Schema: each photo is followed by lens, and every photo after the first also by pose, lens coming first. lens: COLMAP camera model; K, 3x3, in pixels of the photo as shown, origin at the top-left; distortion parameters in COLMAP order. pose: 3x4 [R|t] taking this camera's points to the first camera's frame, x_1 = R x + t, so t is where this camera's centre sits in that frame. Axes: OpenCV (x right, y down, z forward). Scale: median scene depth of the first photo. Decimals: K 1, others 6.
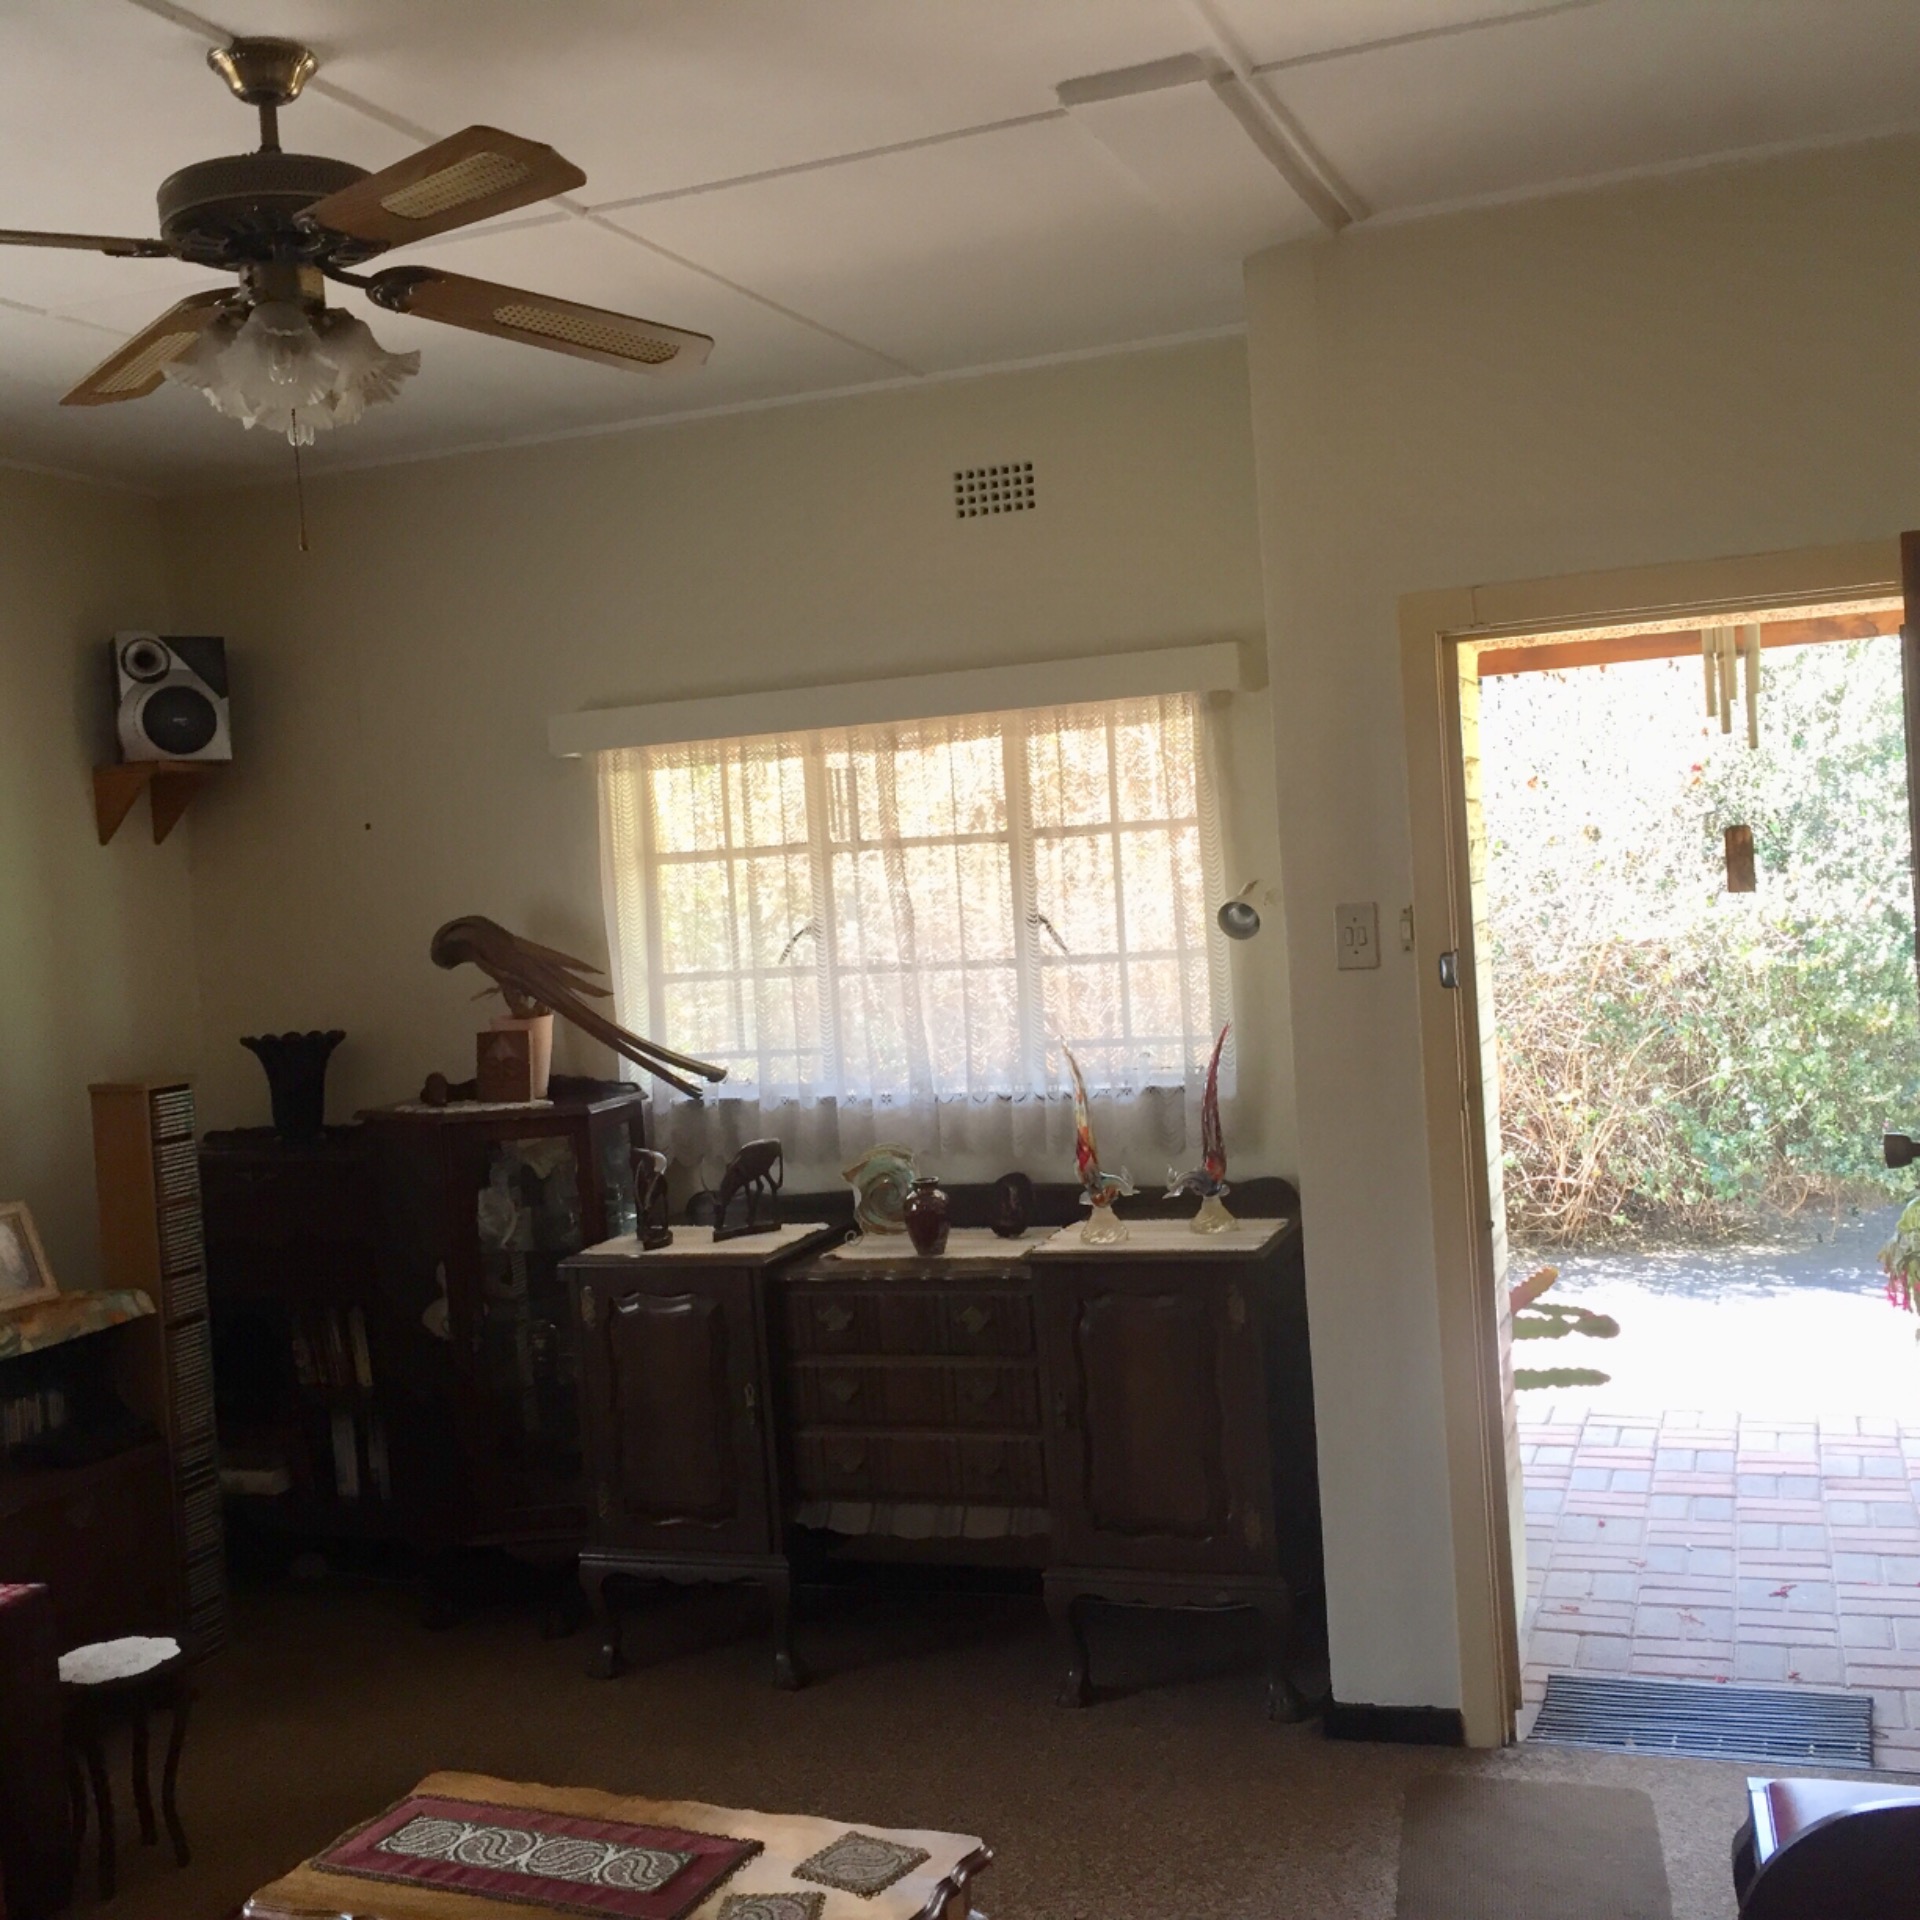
lens RADIAL K [[2196.0, 0, 954.0], [0, 2196.0, 970.1], [0, 0, 1]] dist [0.034339, 0.000000]
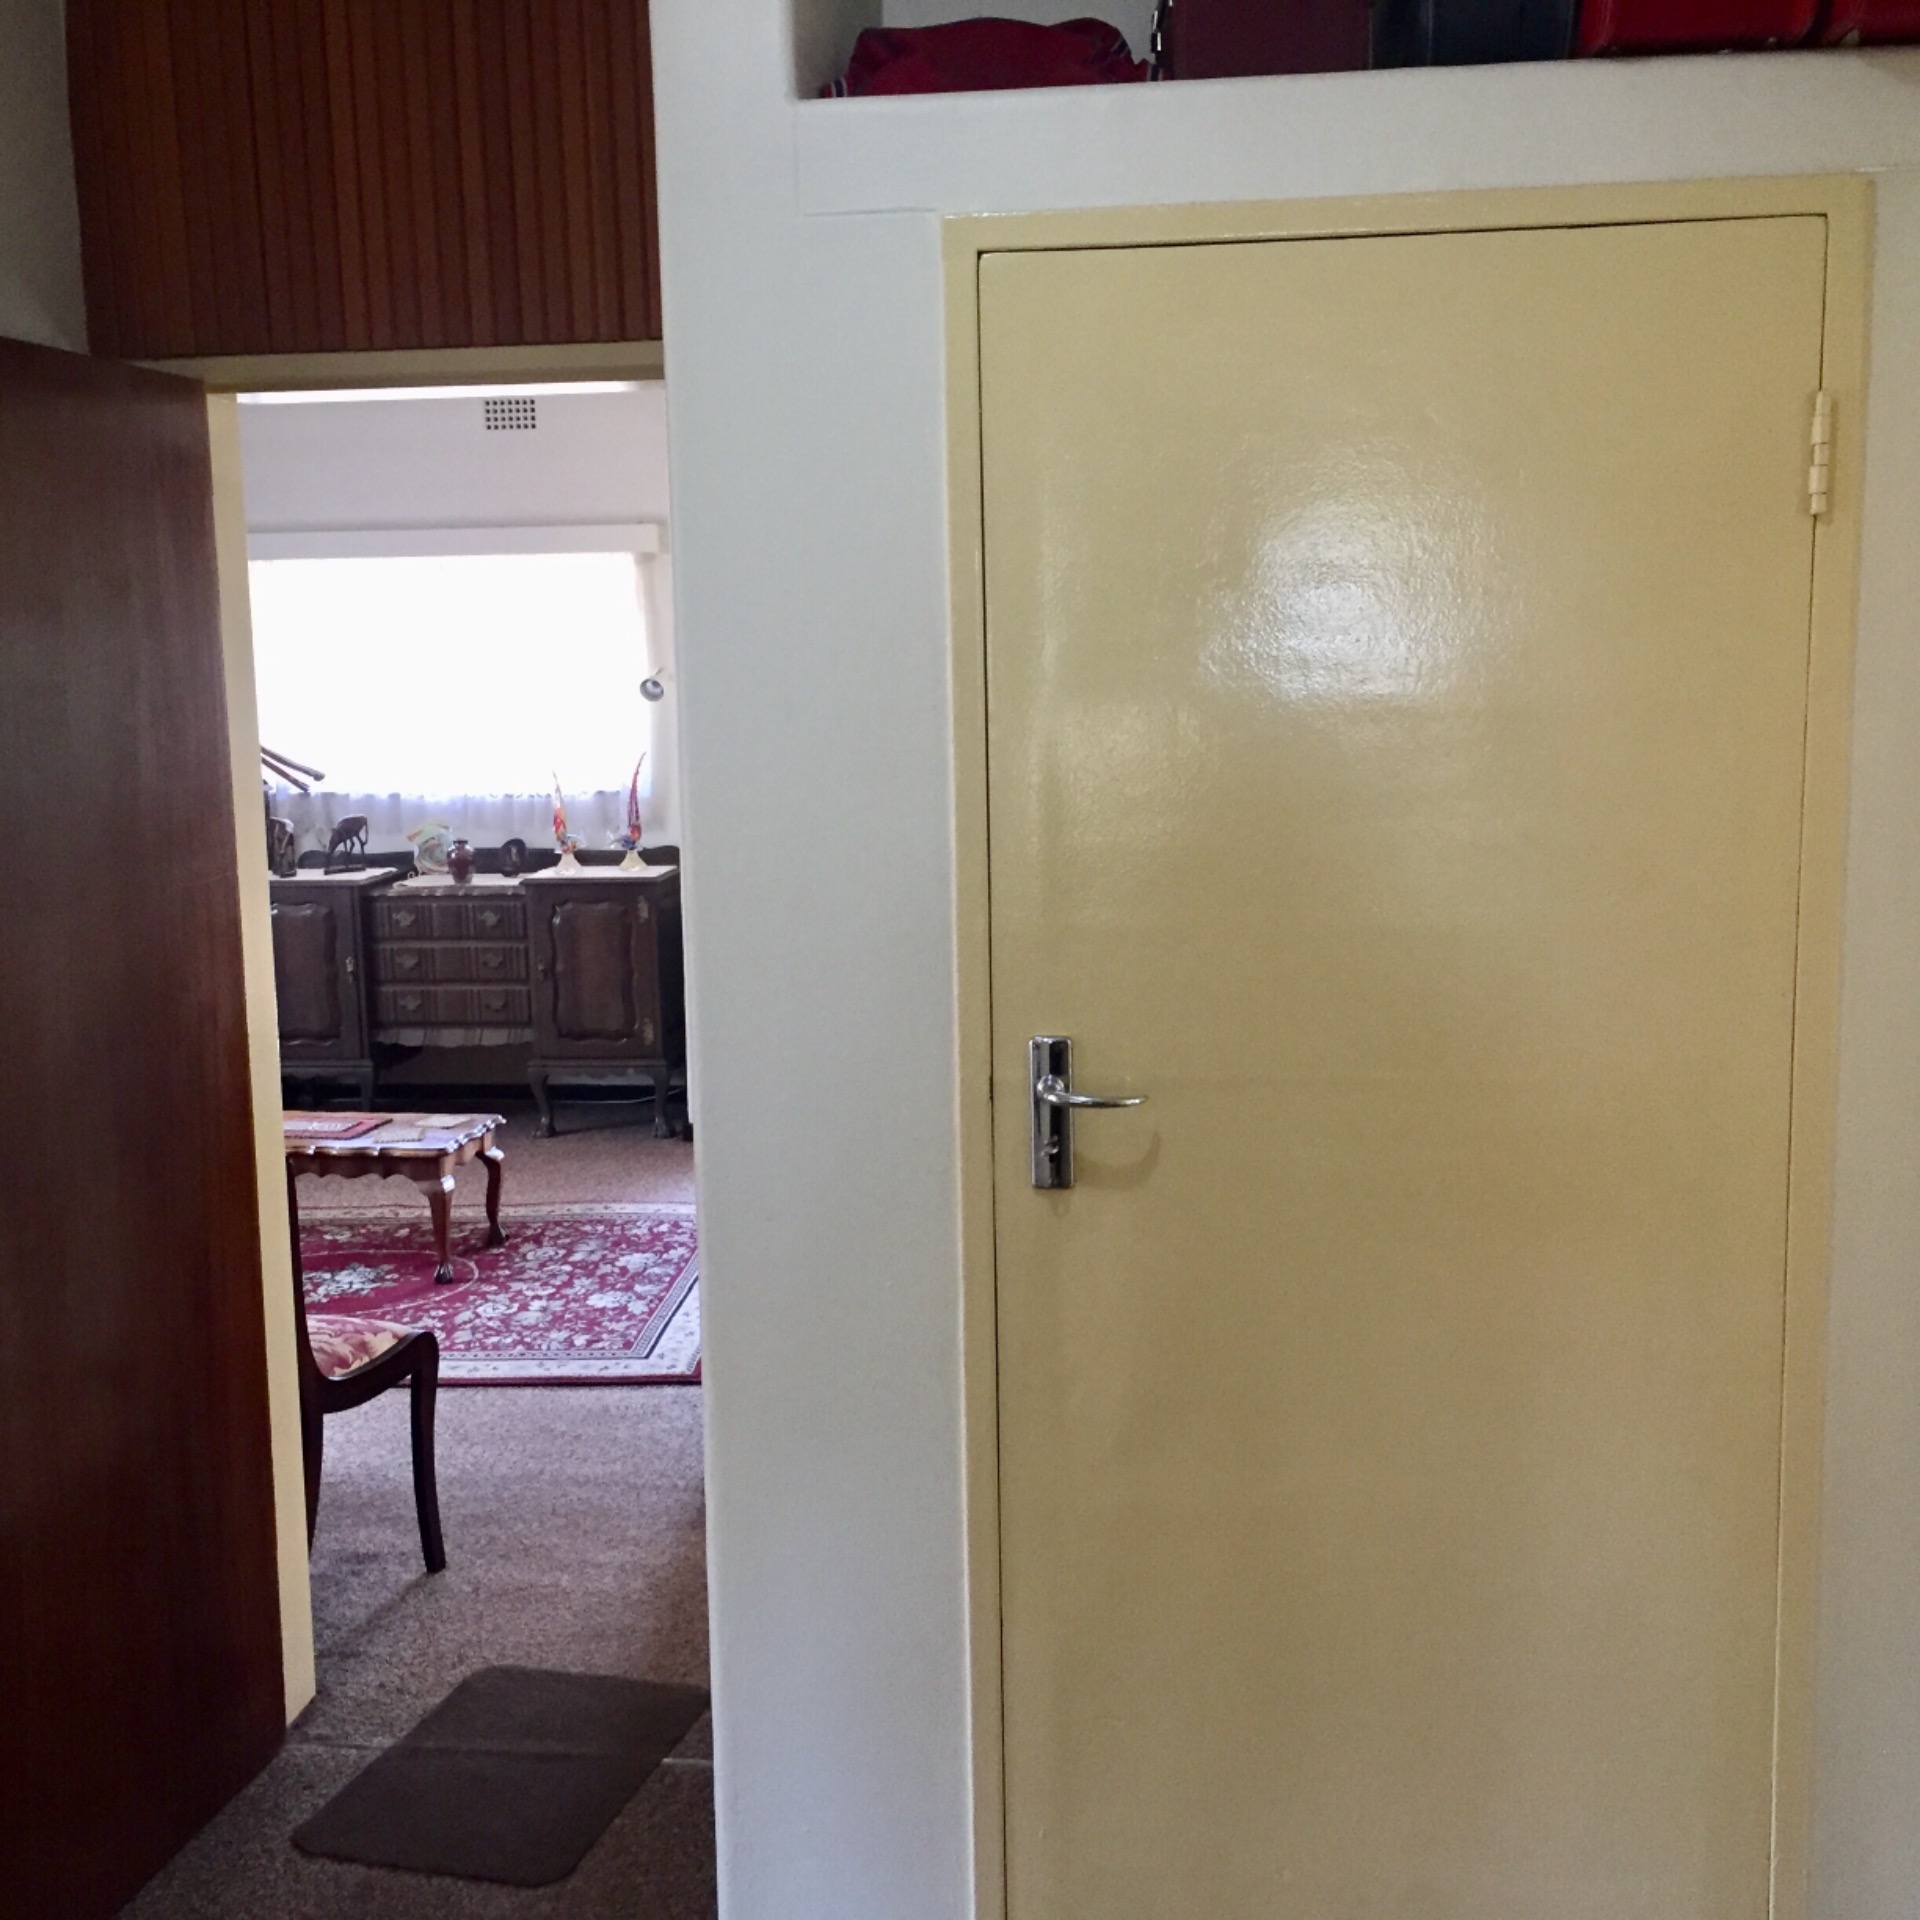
lens RADIAL K [[2196.0, 0, 953.0], [0, 2196.0, 1024.3], [0, 0, 1]] dist [0.034339, 0.000000]
pose [[0.972211, 0.017202, 0.233472, -0.037376], [-0.042232, 0.993822, 0.102638, 0.048546], [-0.230264, -0.109646, 0.966931, -0.717300]]
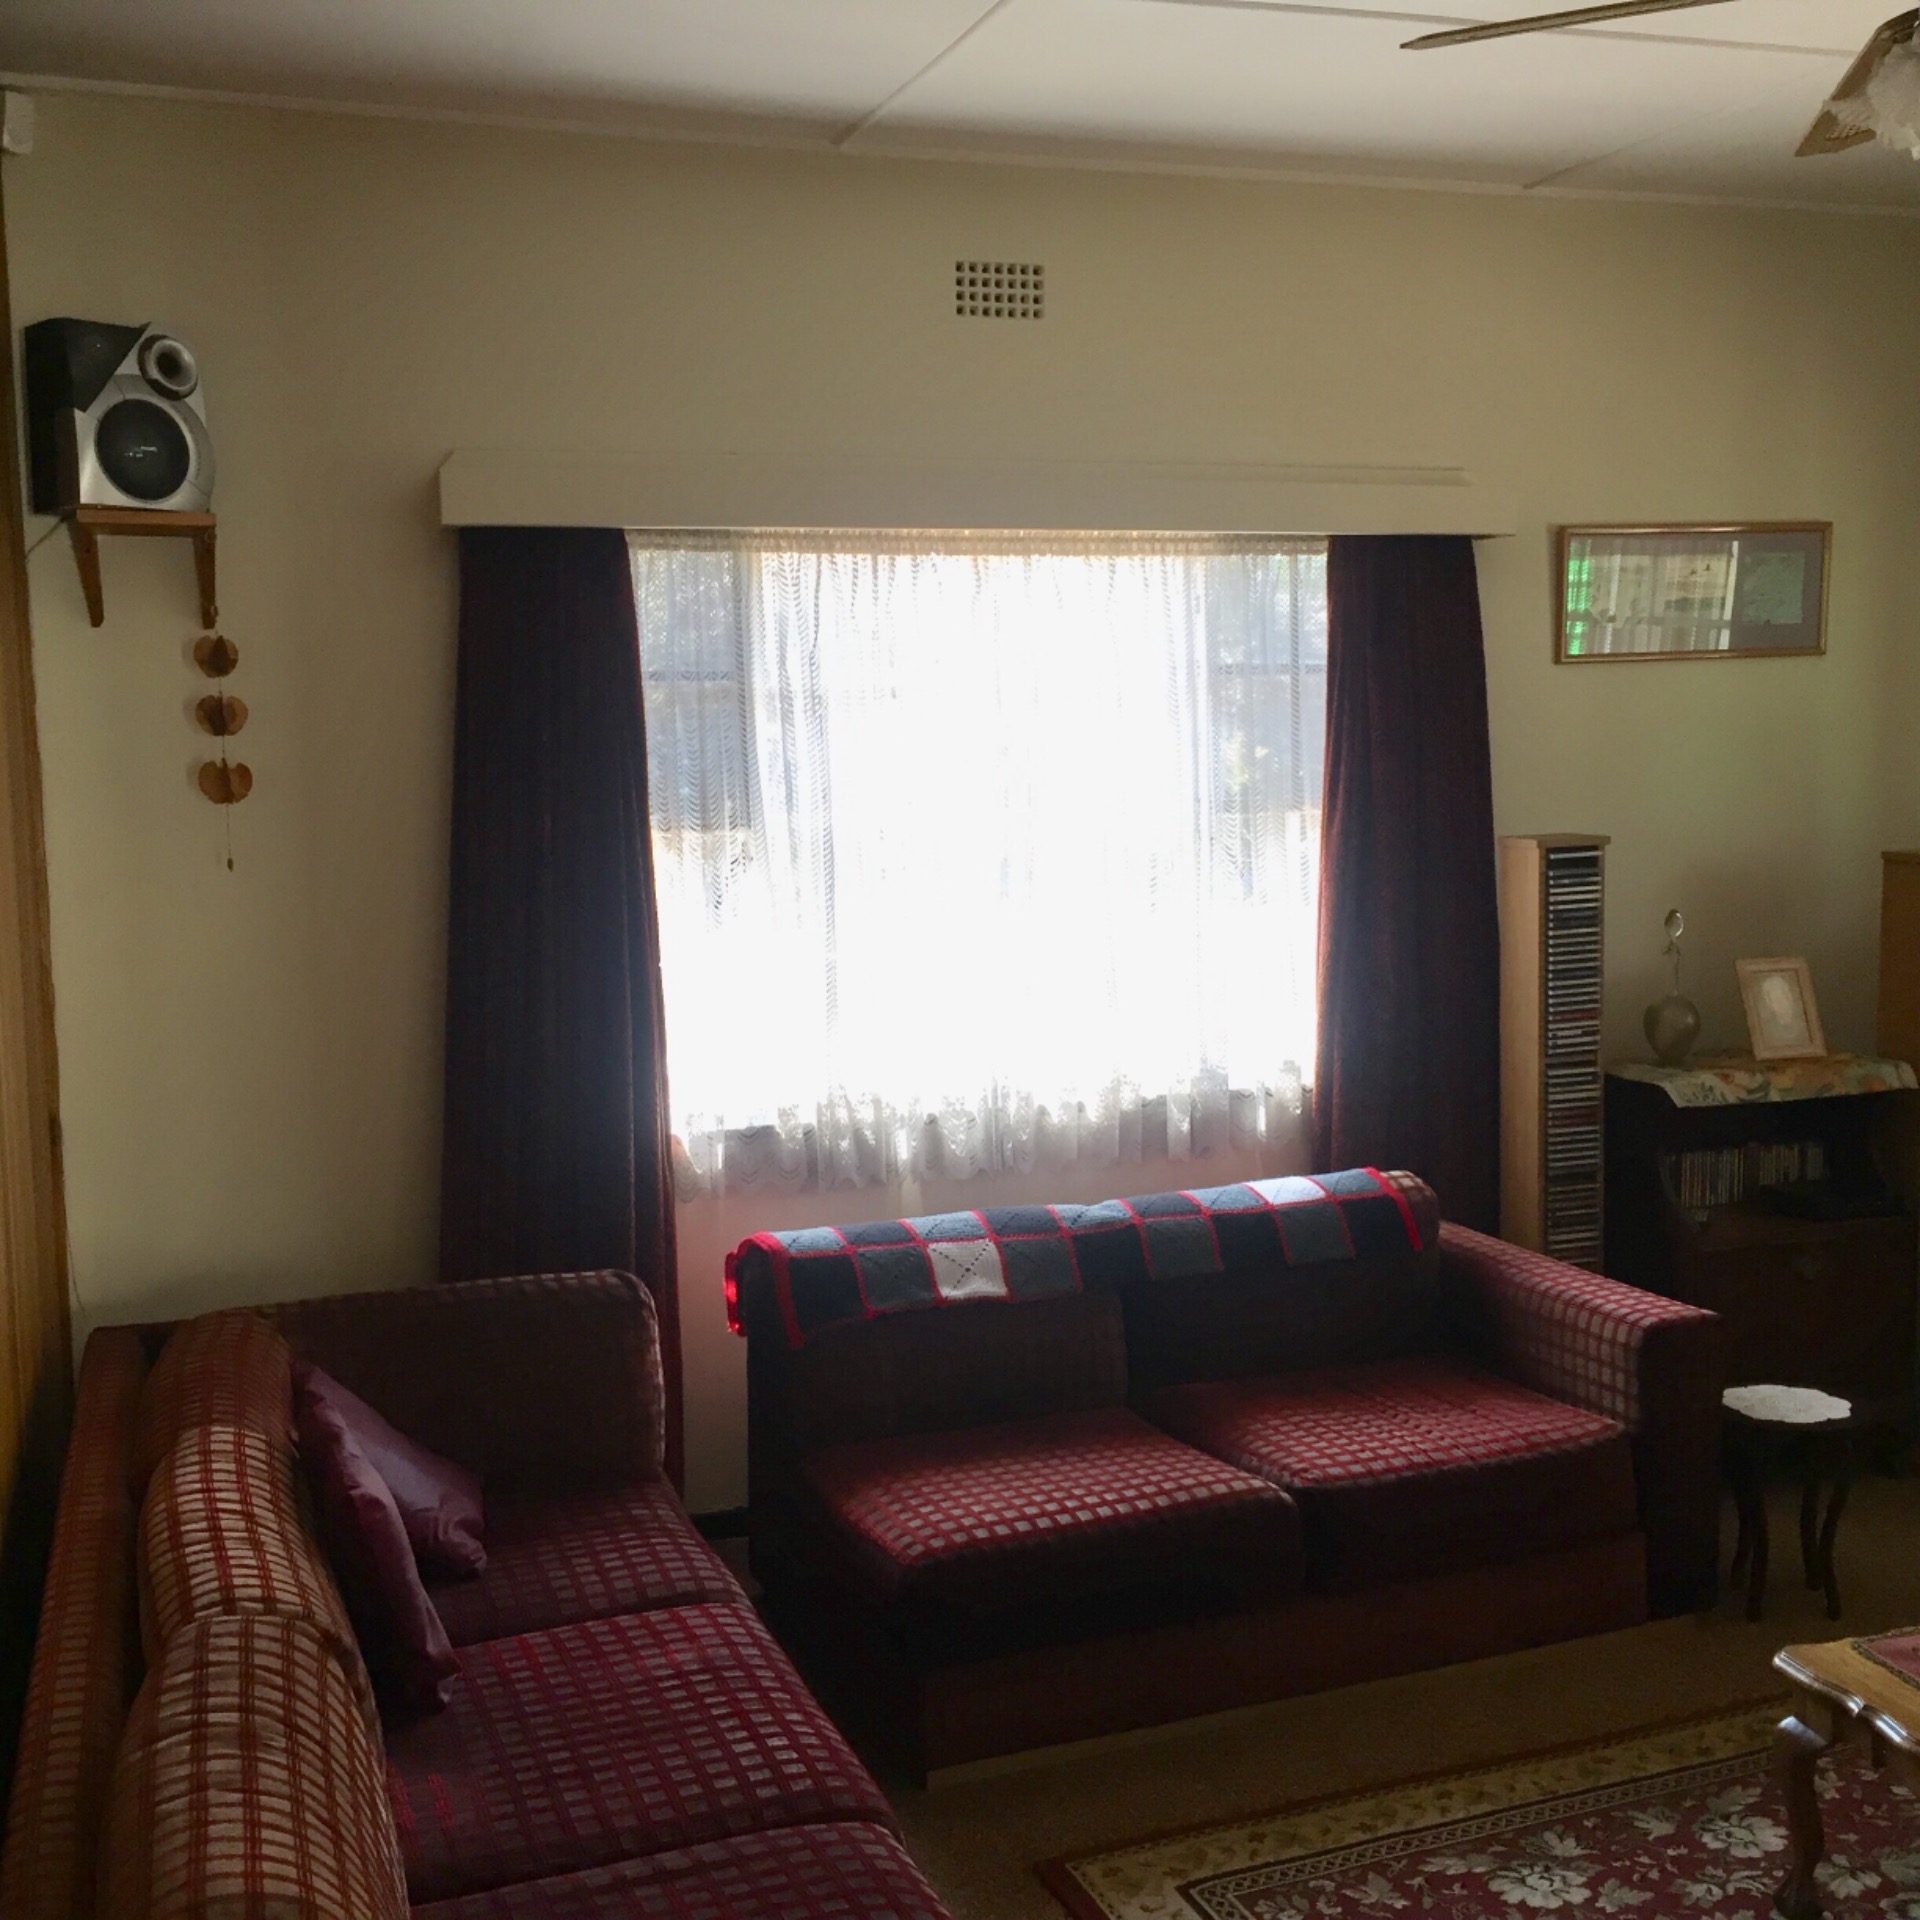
lens RADIAL K [[2196.0, 0, 933.7], [0, 2196.0, 981.1], [0, 0, 1]] dist [0.034339, 0.000000]
pose [[0.621327, 0.140780, -0.770800, 0.113195], [-0.052617, 0.989003, 0.138218, -0.005139], [0.781782, -0.045321, 0.621902, 0.041971]]
